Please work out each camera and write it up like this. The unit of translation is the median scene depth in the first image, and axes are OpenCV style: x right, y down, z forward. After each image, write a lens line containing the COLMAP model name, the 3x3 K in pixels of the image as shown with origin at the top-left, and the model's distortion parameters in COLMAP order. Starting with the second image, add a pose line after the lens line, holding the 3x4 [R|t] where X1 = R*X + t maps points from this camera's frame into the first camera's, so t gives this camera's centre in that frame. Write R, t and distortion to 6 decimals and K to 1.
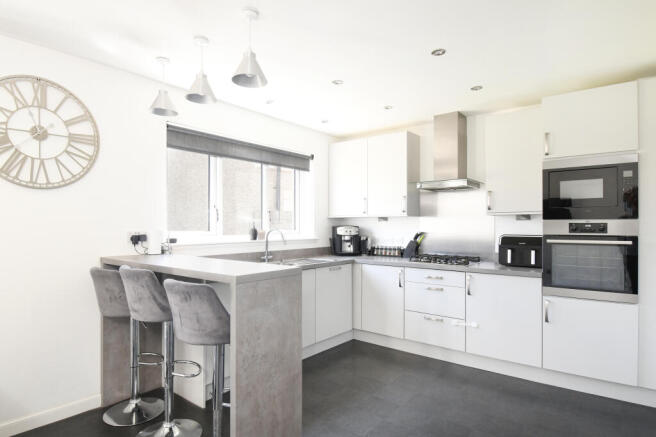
lens RADIAL K [[365.3, 0, 329.8], [0, 365.3, 221.5], [0, 0, 1]] dist [-0.006684, -0.003327]
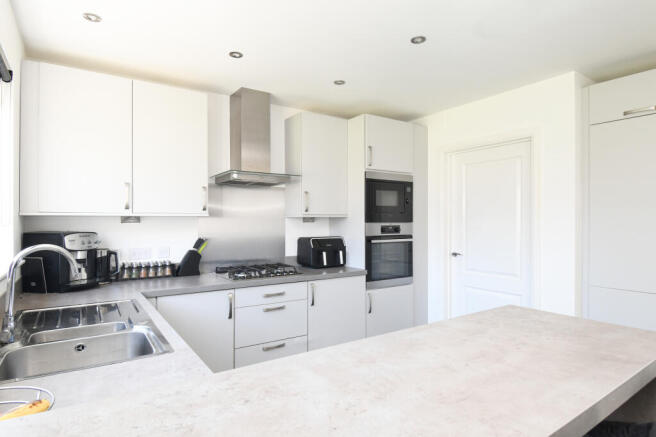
lens RADIAL K [[365.3, 0, 328.6], [0, 365.3, 219.9], [0, 0, 1]] dist [-0.006684, -0.003327]
pose [[0.302288, 0.010702, 0.953157, -0.519896], [-0.002708, 0.999943, -0.010368, -0.001402], [-0.953213, 0.000553, 0.302300, 0.769110]]
